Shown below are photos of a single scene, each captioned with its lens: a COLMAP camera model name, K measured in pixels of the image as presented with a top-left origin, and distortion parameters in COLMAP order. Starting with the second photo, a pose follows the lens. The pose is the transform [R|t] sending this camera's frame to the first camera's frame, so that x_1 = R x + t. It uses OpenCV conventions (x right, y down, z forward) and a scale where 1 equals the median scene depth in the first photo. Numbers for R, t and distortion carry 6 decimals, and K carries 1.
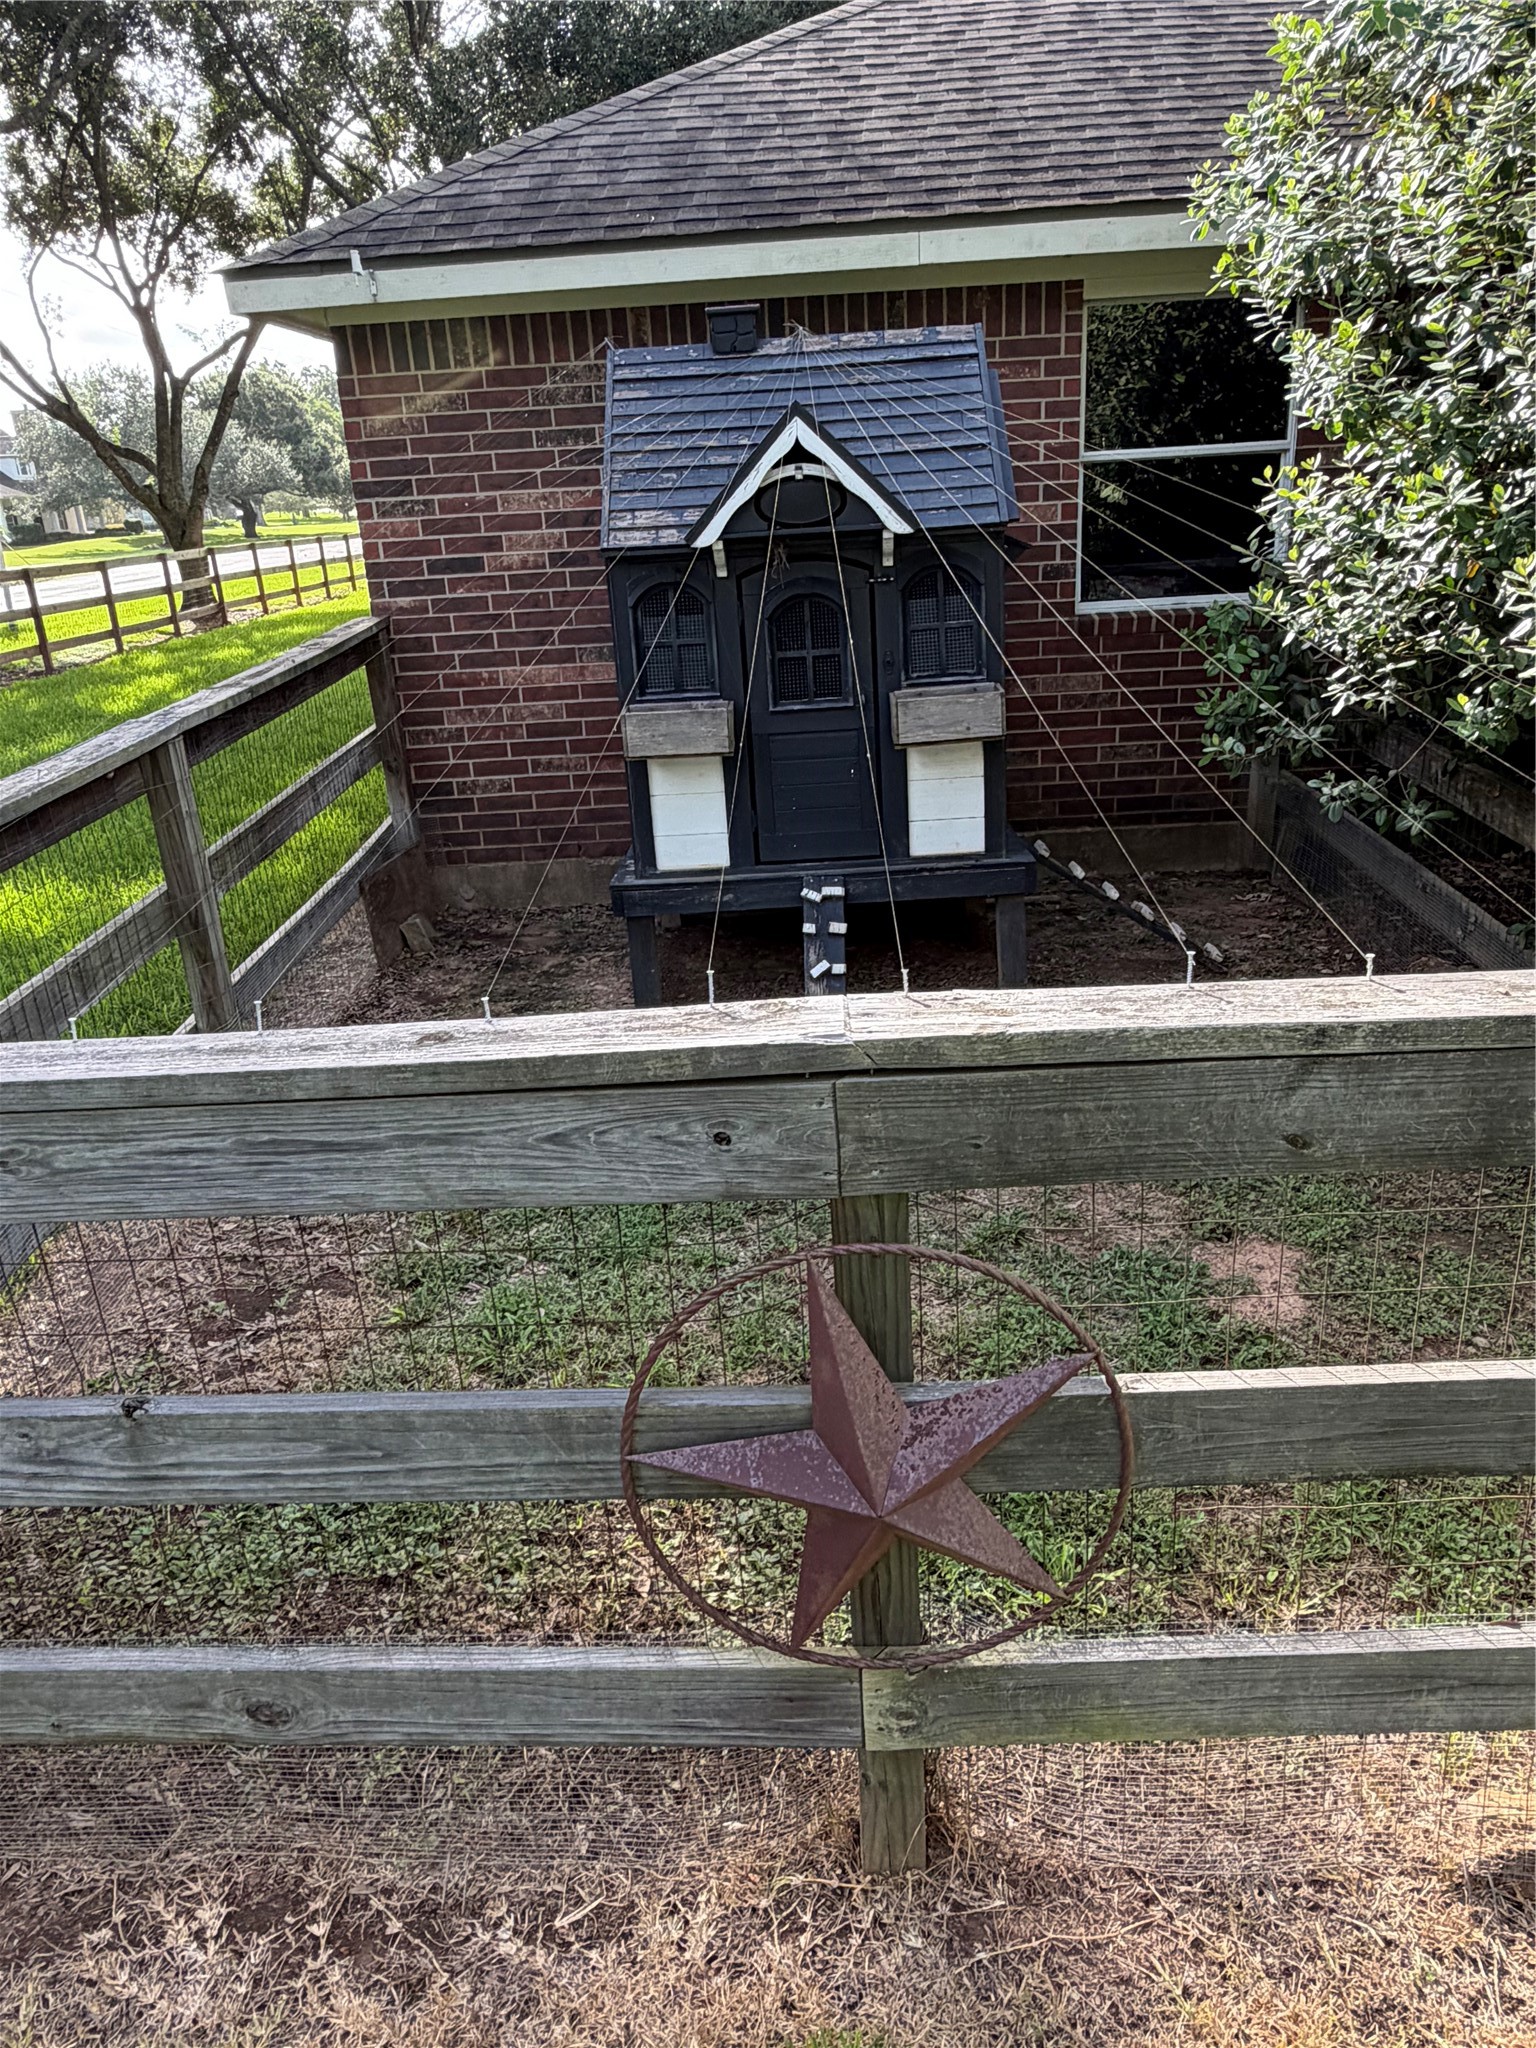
lens RADIAL K [[1421.8, 0, 767.1], [0, 1421.8, 1022.8], [0, 0, 1]] dist [-0.001106, -0.002059]
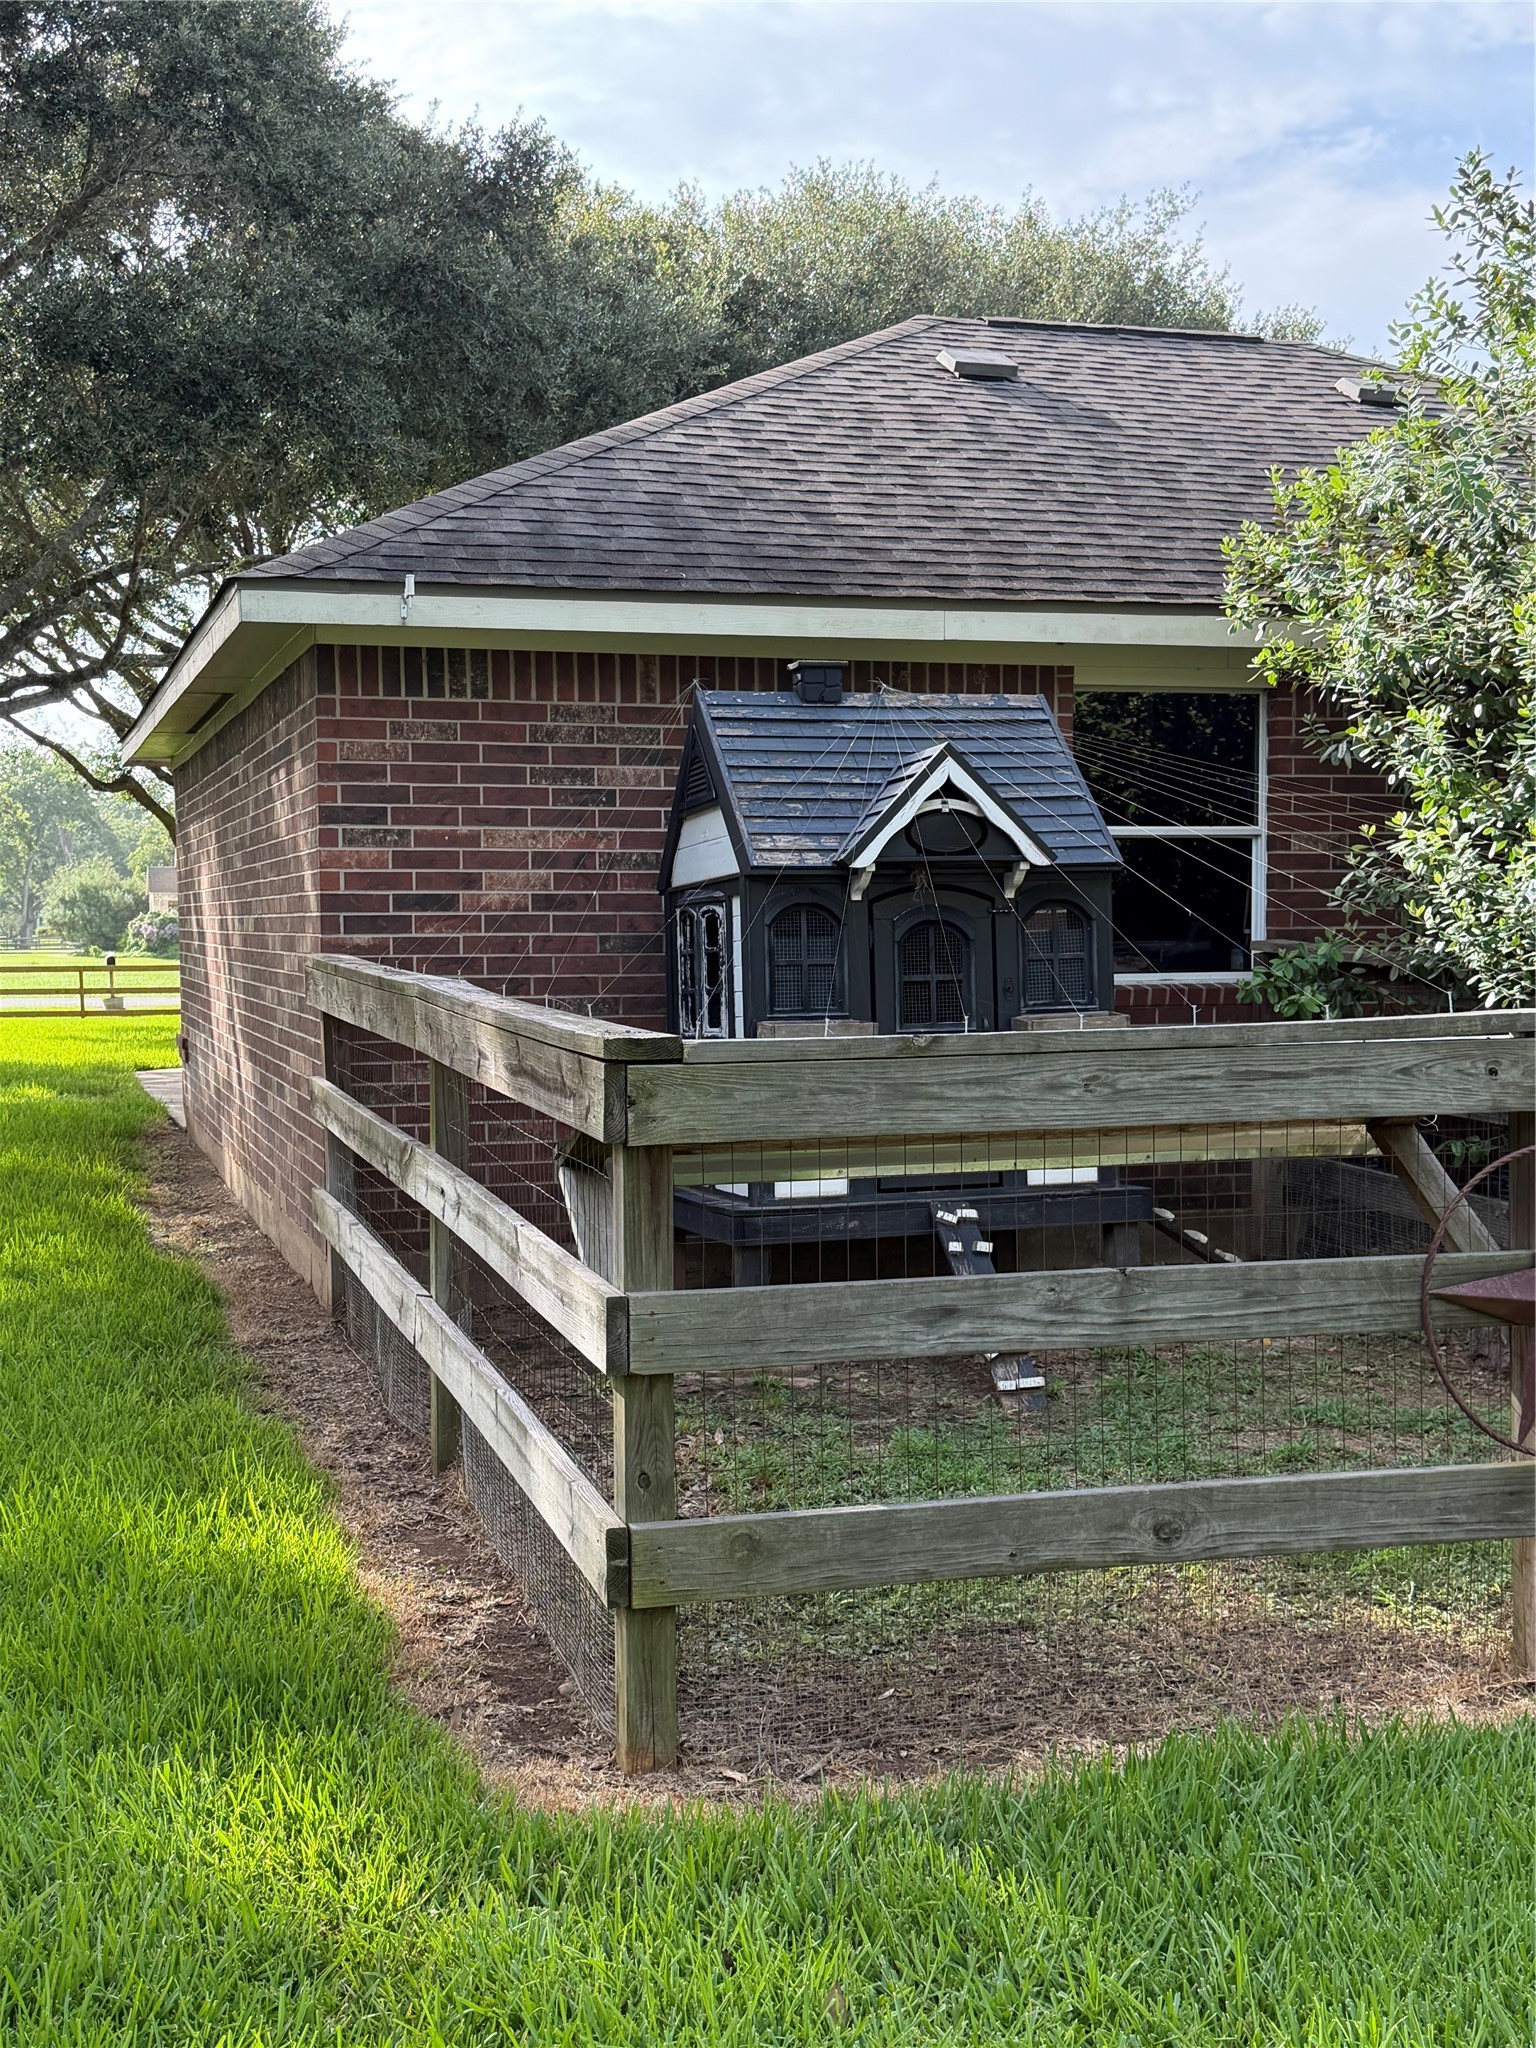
lens RADIAL K [[2437.6, 0, 770.3], [0, 2437.6, 1021.9], [0, 0, 1]] dist [0.157318, 0.000000]
pose [[0.948991, 0.036581, 0.313174, -0.623550], [0.070721, 0.943245, -0.324480, 0.322888], [-0.307269, 0.330076, 0.892544, -0.495669]]
